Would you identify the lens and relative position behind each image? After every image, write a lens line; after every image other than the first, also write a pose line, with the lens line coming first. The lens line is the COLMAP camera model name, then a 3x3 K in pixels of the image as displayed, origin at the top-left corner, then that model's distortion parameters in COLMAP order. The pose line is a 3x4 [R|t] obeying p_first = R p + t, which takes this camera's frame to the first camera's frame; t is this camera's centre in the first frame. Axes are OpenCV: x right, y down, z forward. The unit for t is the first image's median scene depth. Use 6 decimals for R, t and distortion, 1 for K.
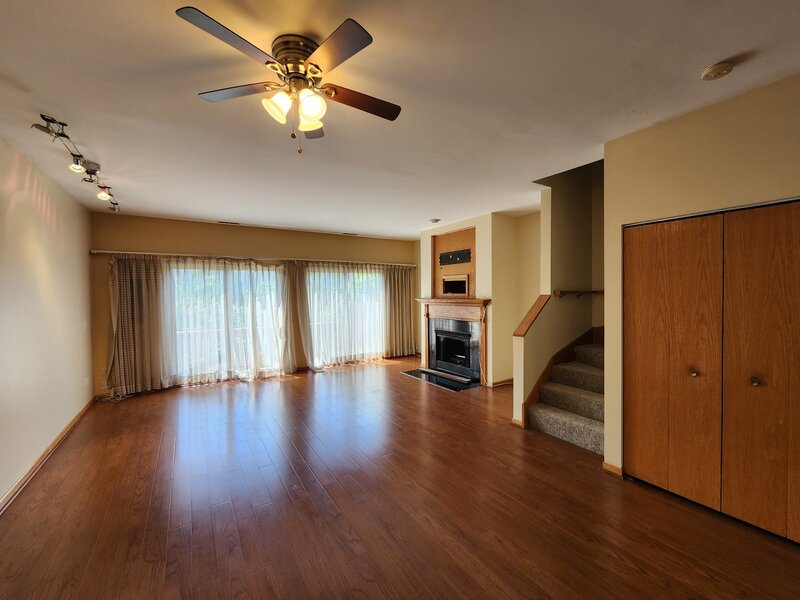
lens RADIAL K [[326.9, 0, 399.9], [0, 326.9, 299.1], [0, 0, 1]] dist [0.003001, -0.000307]
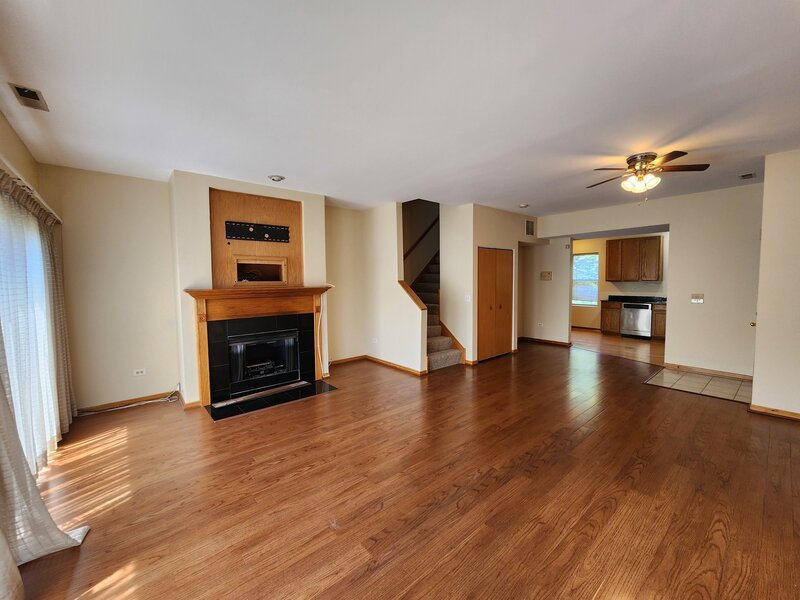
lens RADIAL K [[326.9, 0, 400.2], [0, 326.9, 303.7], [0, 0, 1]] dist [0.003001, -0.000307]
pose [[-0.114335, -0.051706, 0.992096, -0.611998], [0.041195, 0.997539, 0.056737, 0.004206], [-0.992588, 0.047357, -0.111923, 0.786086]]
